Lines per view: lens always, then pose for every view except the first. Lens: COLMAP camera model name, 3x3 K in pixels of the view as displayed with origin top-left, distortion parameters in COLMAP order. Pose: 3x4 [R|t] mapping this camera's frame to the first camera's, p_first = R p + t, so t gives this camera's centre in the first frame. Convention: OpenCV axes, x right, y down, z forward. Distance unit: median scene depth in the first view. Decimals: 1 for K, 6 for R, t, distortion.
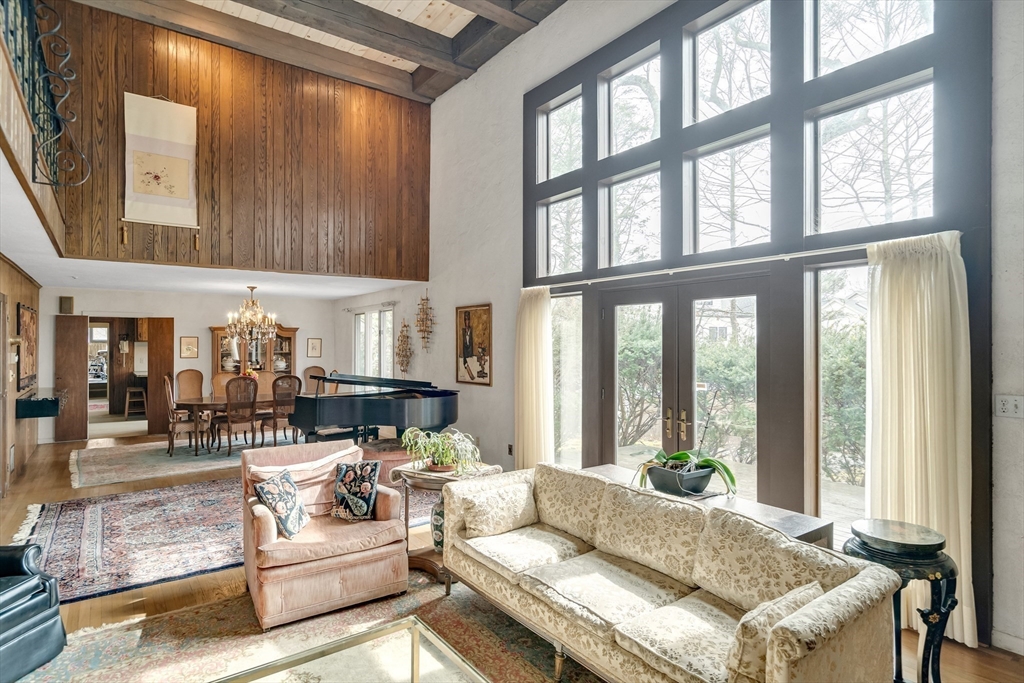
lens RADIAL K [[550.7, 0, 512.1], [0, 550.7, 342.0], [0, 0, 1]] dist [-0.000197, 0.000029]
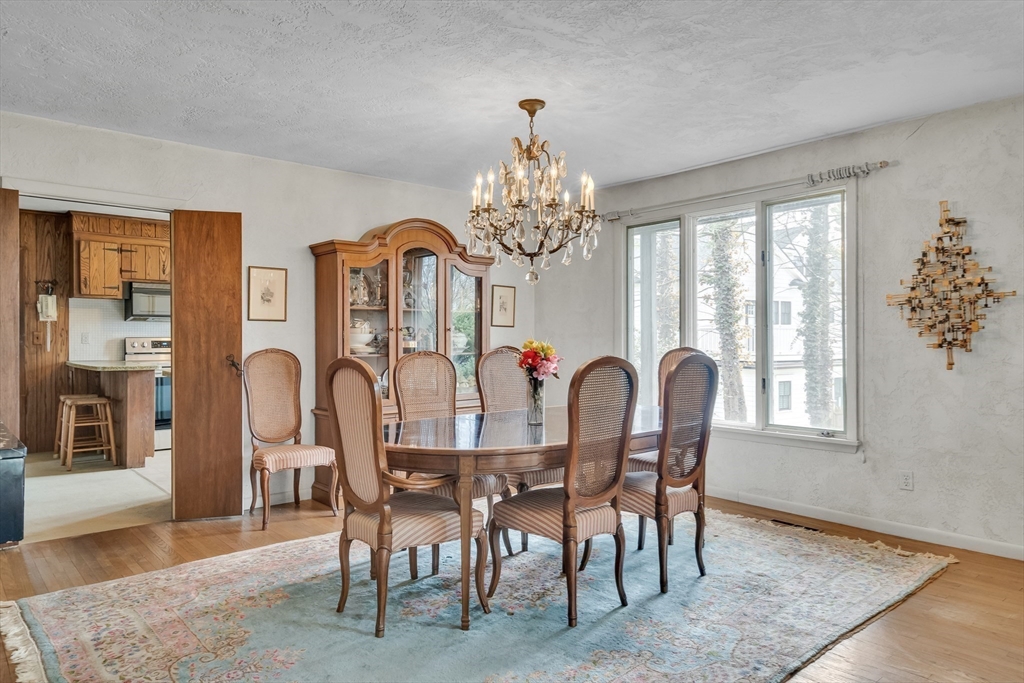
lens RADIAL K [[672.4, 0, 512.0], [0, 672.4, 341.5], [0, 0, 1]] dist [0.001612, -0.000092]
pose [[0.996460, 0.000175, 0.084070, -0.386832], [-0.000763, 0.999976, 0.006958, 0.034841], [-0.084067, -0.006997, 0.996436, 0.429983]]
